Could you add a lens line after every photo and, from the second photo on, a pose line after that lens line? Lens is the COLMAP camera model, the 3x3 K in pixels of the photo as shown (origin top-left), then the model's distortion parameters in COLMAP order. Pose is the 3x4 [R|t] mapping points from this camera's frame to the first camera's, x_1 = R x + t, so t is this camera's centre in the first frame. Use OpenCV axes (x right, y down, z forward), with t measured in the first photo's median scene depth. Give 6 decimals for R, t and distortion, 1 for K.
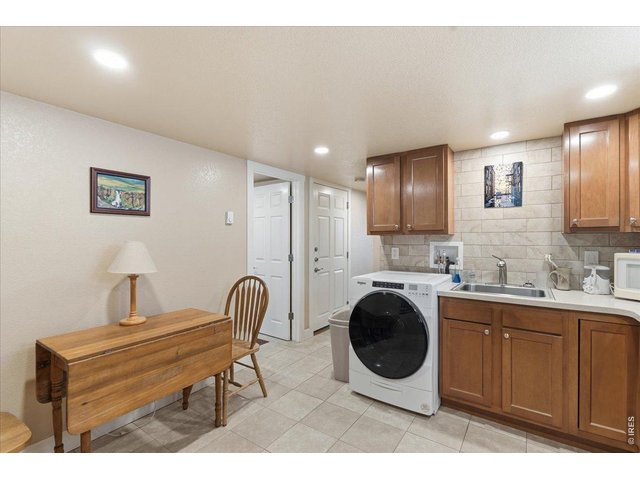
lens RADIAL K [[298.1, 0, 319.7], [0, 298.1, 240.0], [0, 0, 1]] dist [0.004768, -0.000791]
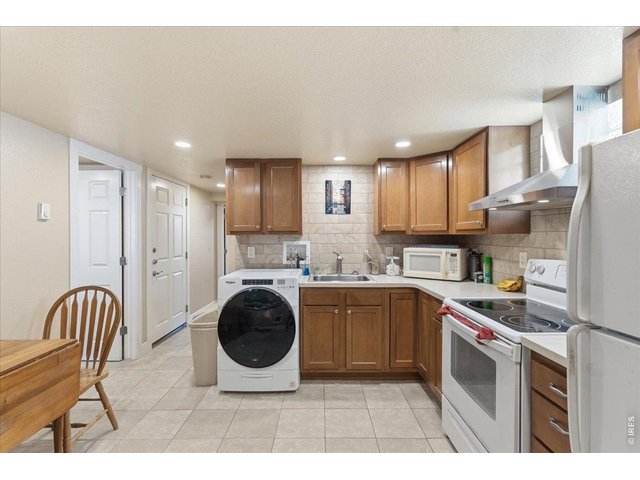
lens RADIAL K [[298.1, 0, 322.0], [0, 298.1, 238.1], [0, 0, 1]] dist [0.004768, -0.000791]
pose [[0.819824, -0.002490, 0.572611, -0.184855], [0.002243, 0.999997, 0.001136, -0.007524], [-0.572612, 0.000353, 0.819827, -0.013982]]
